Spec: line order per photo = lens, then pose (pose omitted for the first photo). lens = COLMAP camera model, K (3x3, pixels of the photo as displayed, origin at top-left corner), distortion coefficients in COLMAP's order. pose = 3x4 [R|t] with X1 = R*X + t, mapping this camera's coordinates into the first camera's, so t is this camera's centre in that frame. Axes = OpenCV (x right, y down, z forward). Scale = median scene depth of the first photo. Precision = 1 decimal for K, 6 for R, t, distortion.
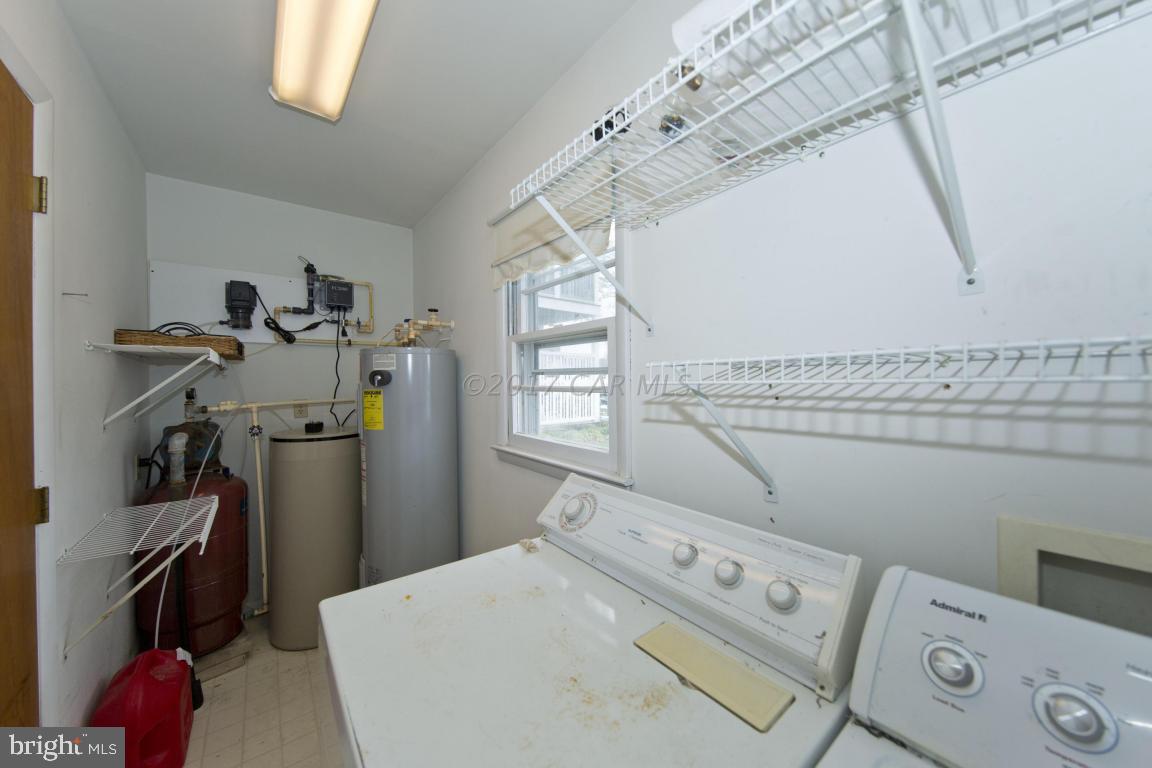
lens RADIAL K [[386.3, 0, 571.5], [0, 386.3, 379.5], [0, 0, 1]] dist [-0.002107, -0.000255]
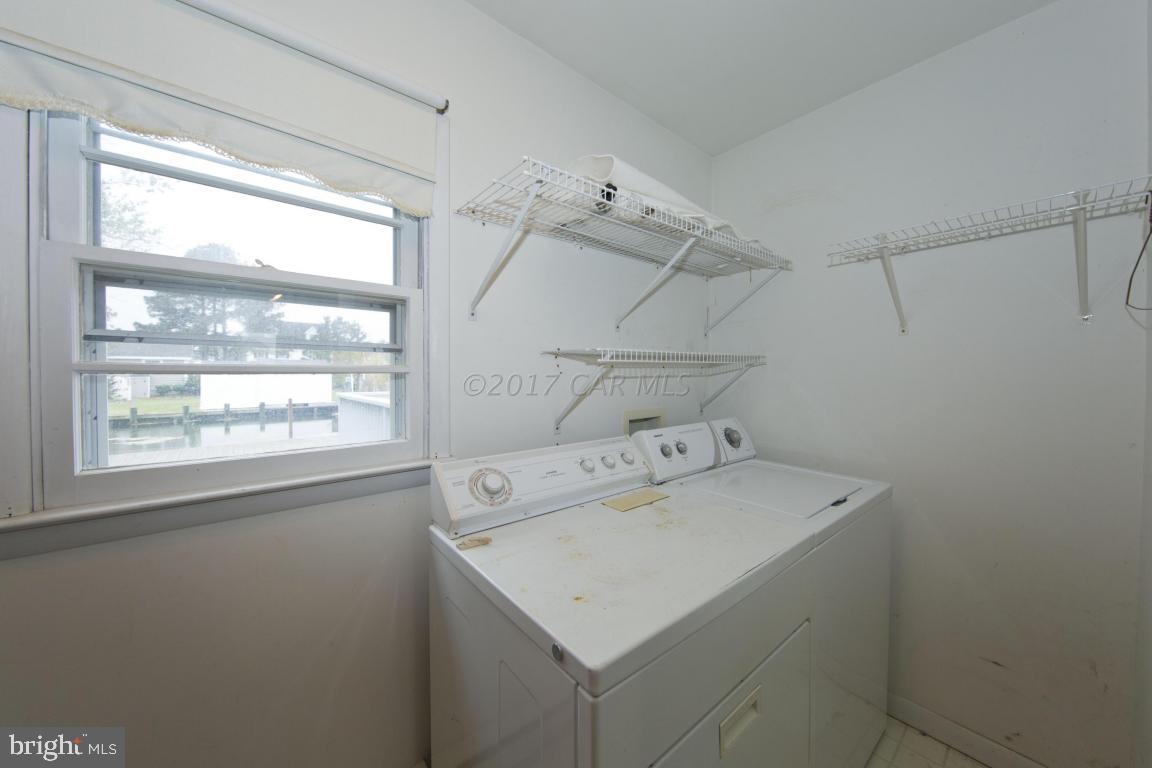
lens RADIAL K [[386.3, 0, 571.5], [0, 386.3, 379.5], [0, 0, 1]] dist [-0.002107, -0.000255]
pose [[0.004480, -0.006845, 0.999967, -1.252132], [0.000595, 0.999976, 0.006842, 0.071533], [-0.999990, 0.000564, 0.004484, 0.990855]]
